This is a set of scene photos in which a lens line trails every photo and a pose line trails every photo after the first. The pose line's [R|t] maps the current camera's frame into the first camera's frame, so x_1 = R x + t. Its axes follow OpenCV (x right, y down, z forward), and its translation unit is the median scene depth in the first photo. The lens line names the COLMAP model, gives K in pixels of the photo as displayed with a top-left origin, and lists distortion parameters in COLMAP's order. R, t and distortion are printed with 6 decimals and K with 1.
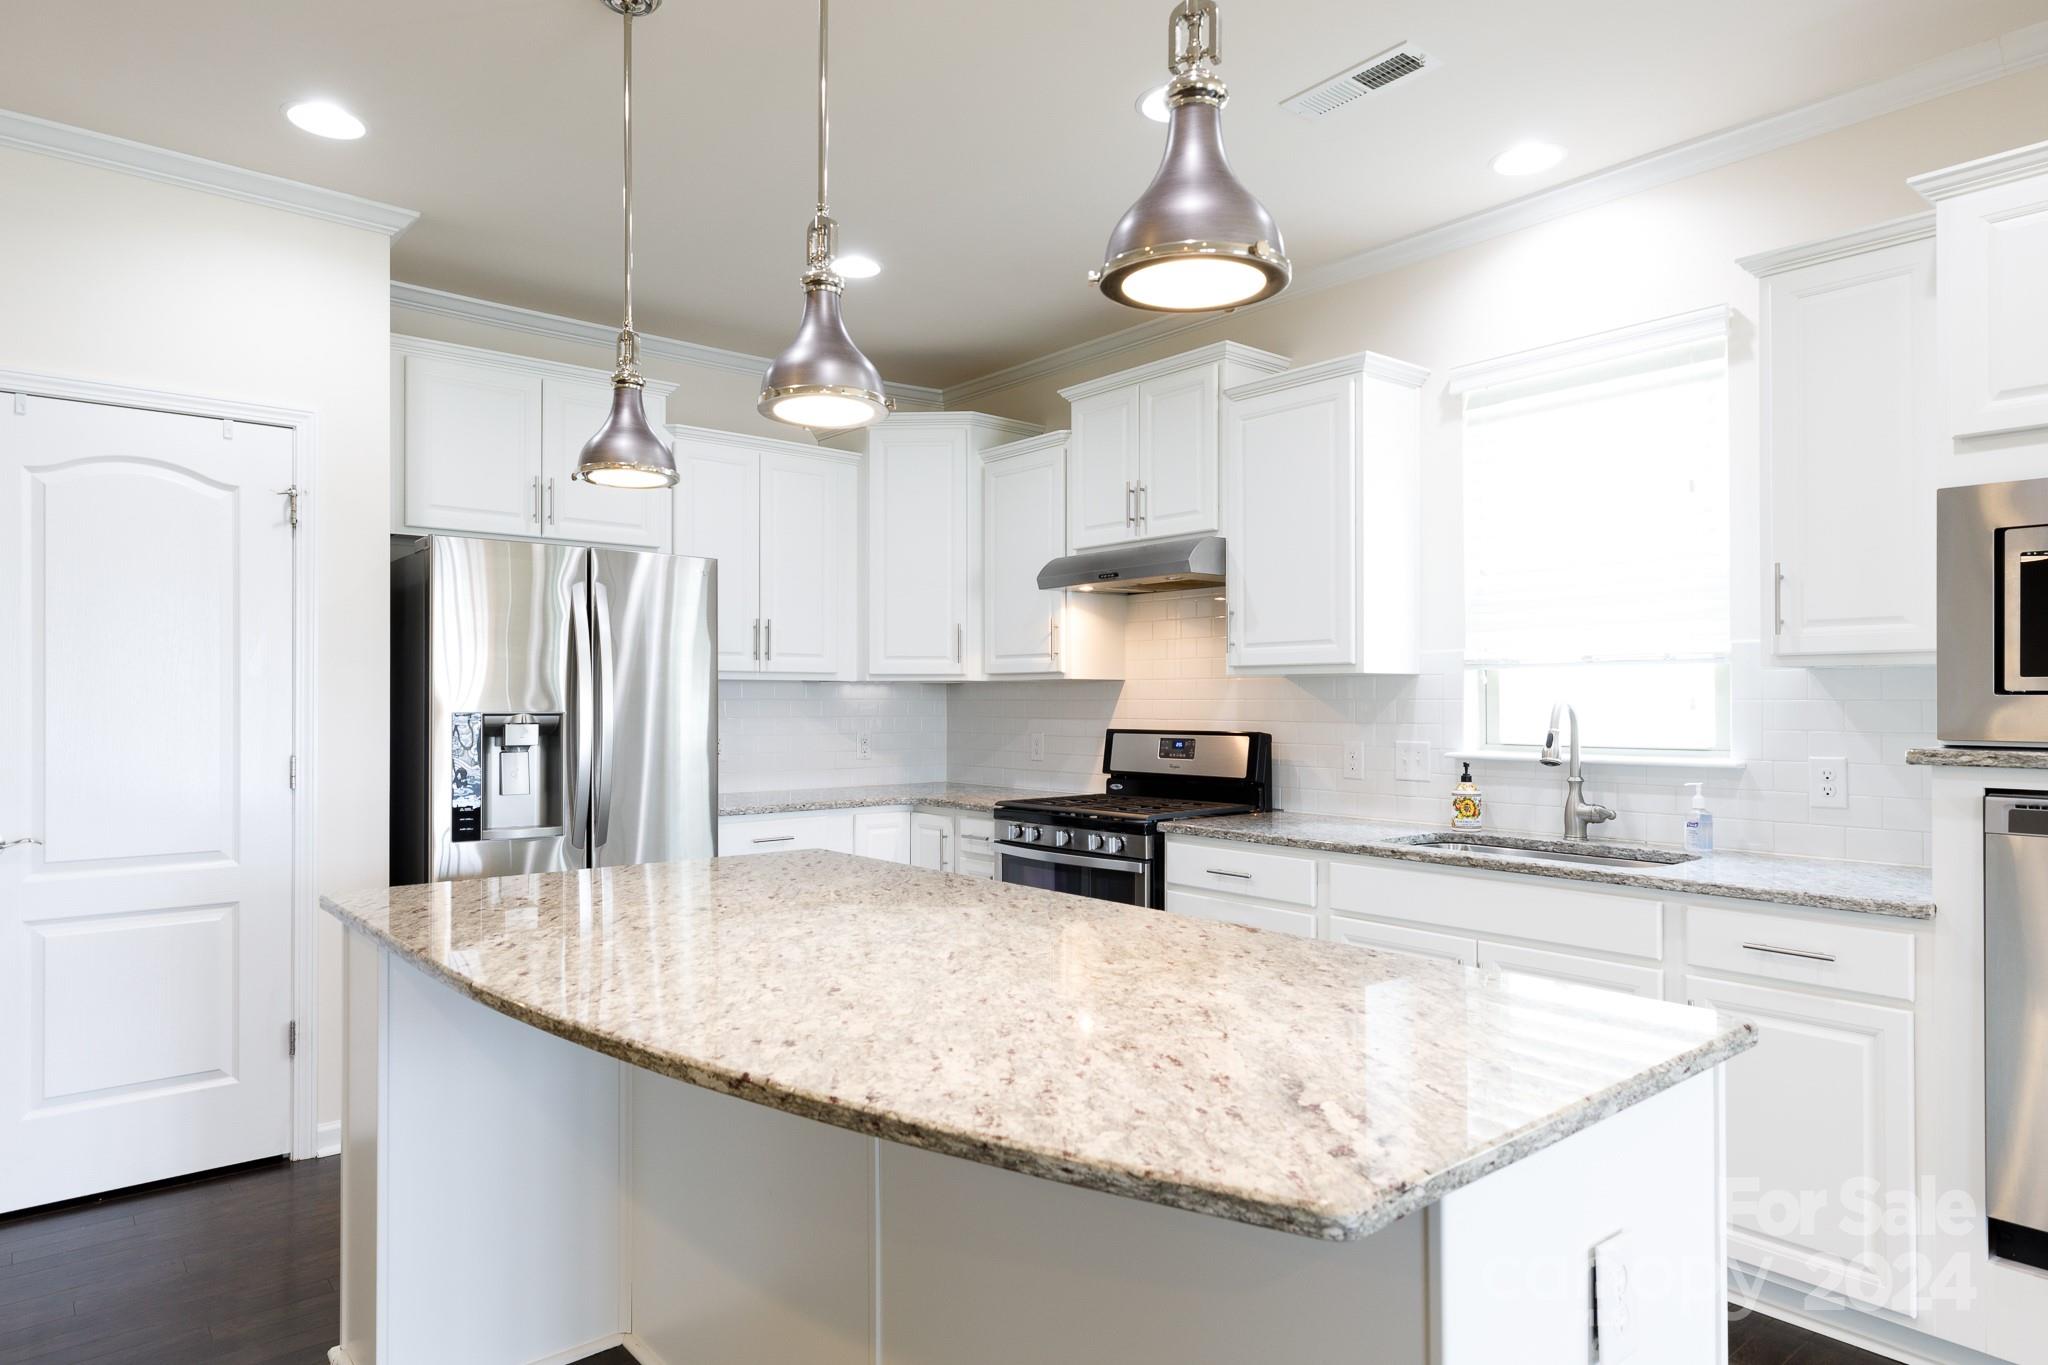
lens RADIAL K [[1208.2, 0, 1023.5], [0, 1208.2, 698.5], [0, 0, 1]] dist [0.003699, 0.000273]
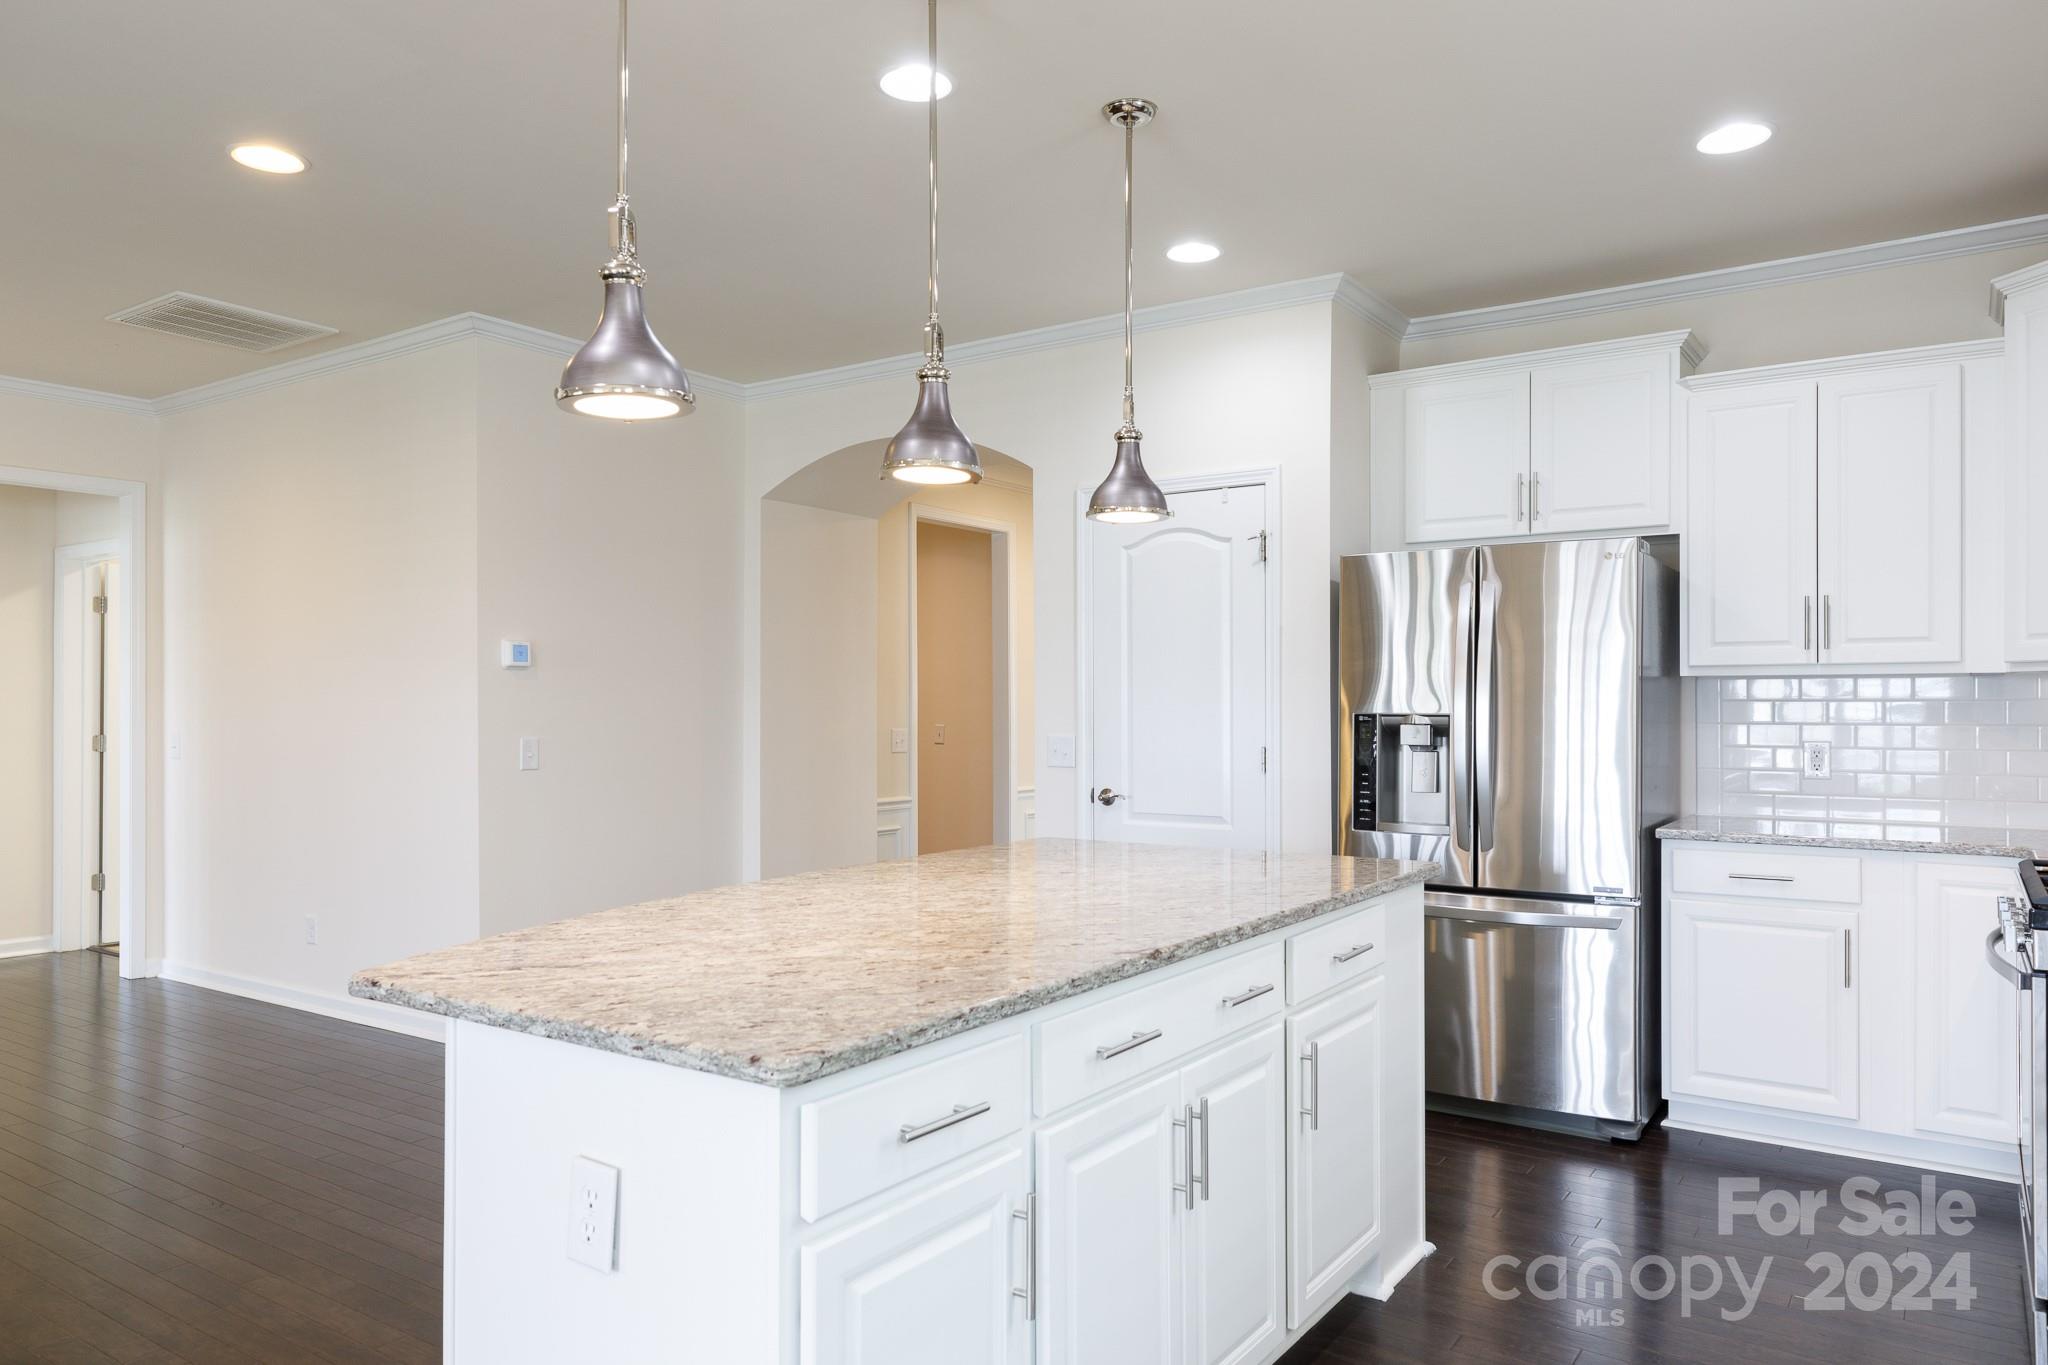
lens RADIAL K [[1363.2, 0, 1018.6], [0, 1363.2, 706.4], [0, 0, 1]] dist [0.014037, -0.000218]
pose [[0.263326, 0.000450, -0.964707, 0.625365], [0.003492, 0.999993, 0.001420, 0.002424], [0.964701, -0.003742, 0.263323, 0.351822]]
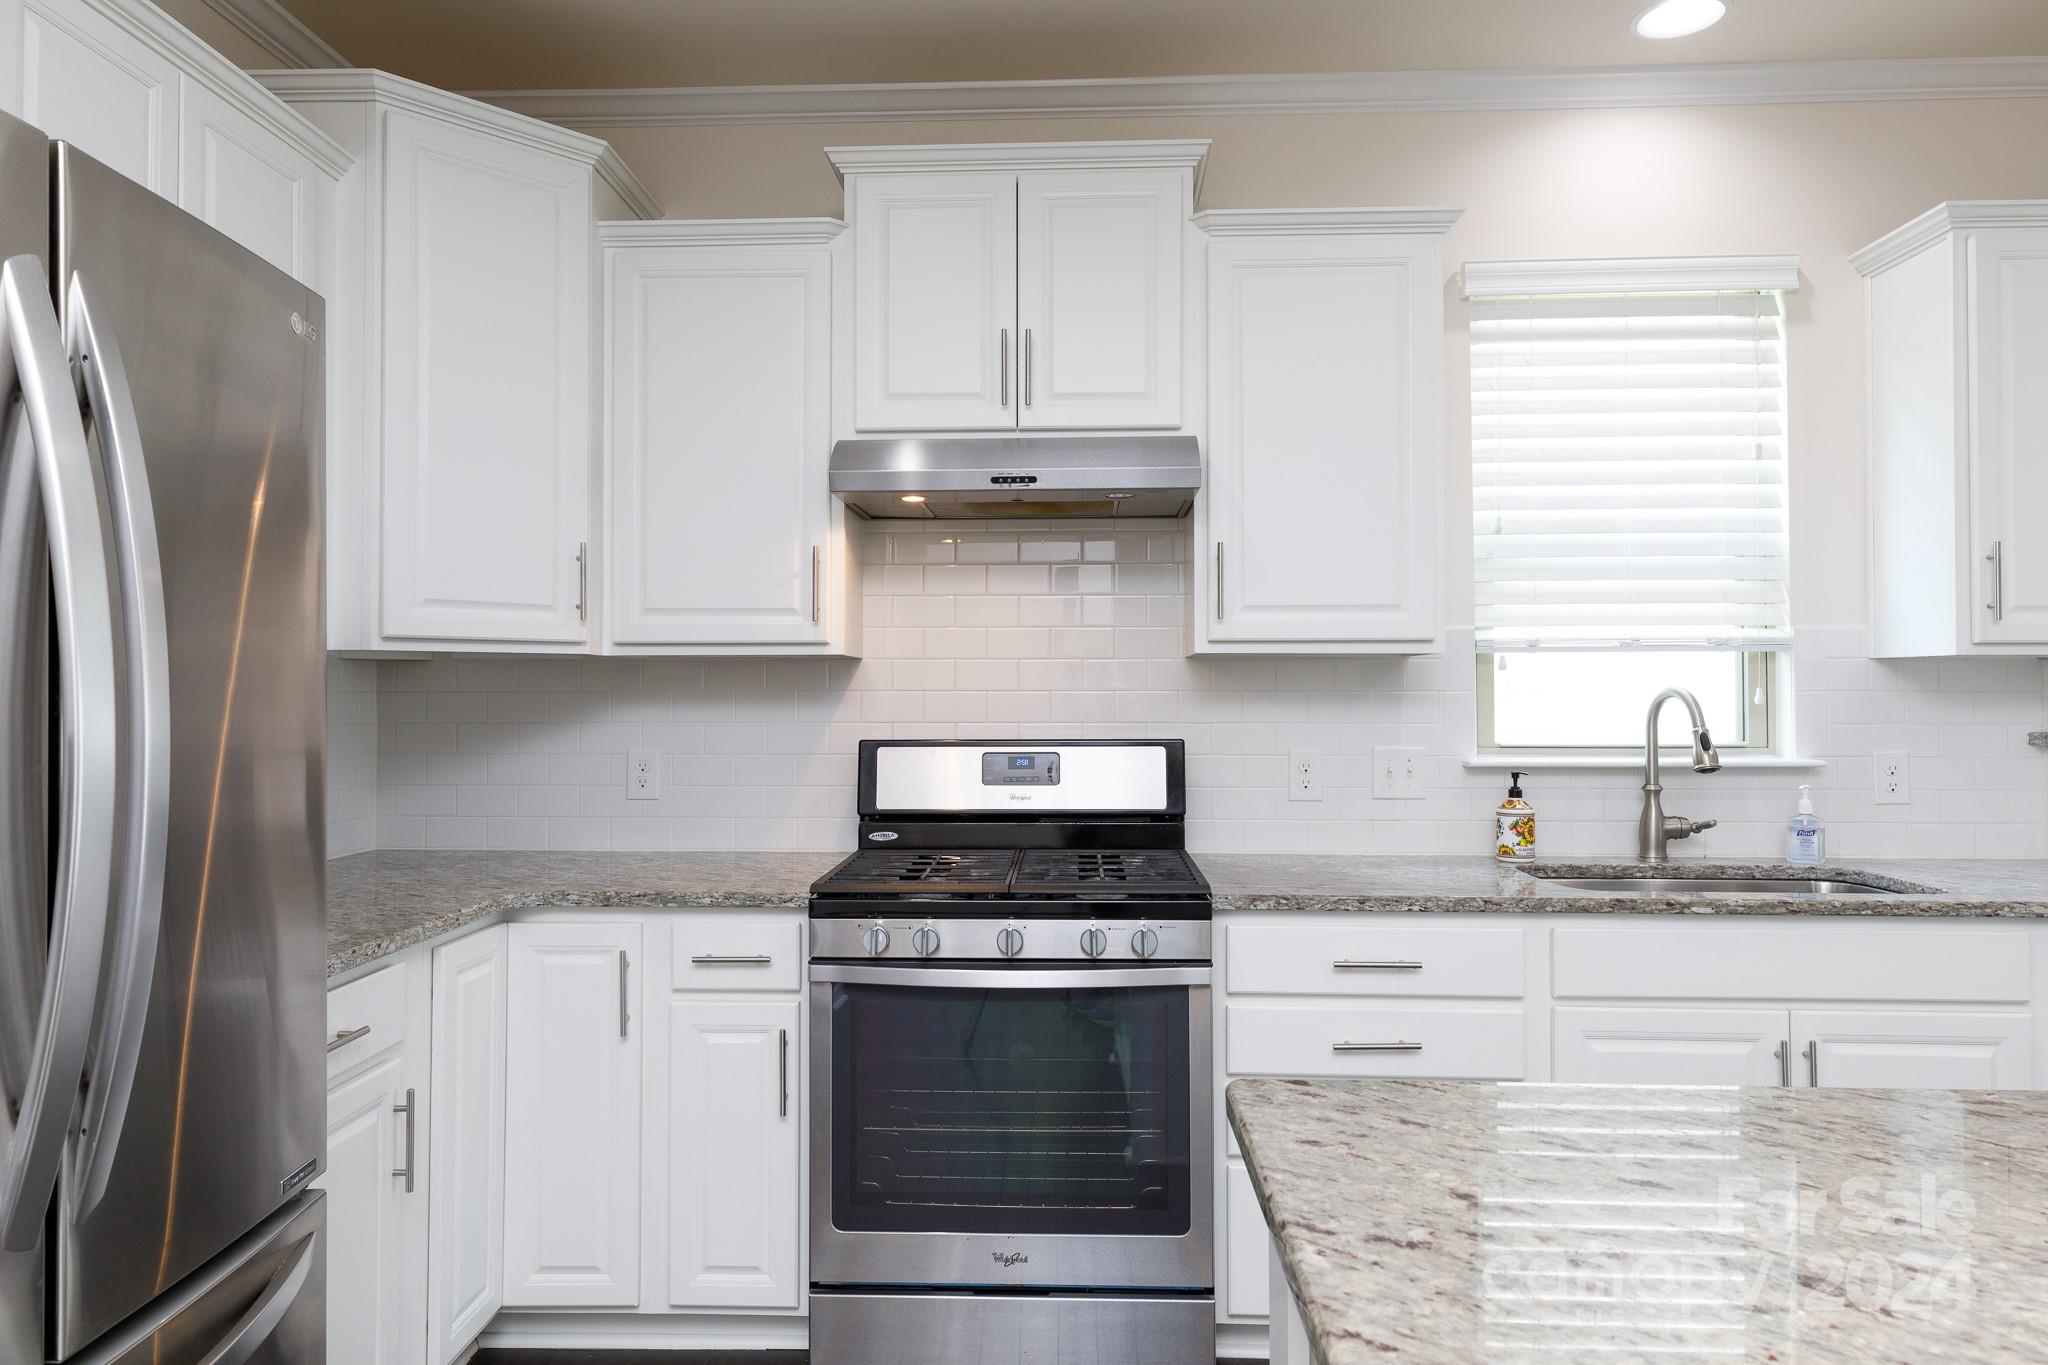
lens RADIAL K [[1319.4, 0, 1025.7], [0, 1319.4, 655.0], [0, 0, 1]] dist [0.026146, 0.000171]
pose [[0.665429, 0.016981, 0.746268, -0.455047], [0.000626, 0.999728, -0.023306, -0.002349], [-0.746461, 0.015976, 0.665237, 0.641504]]
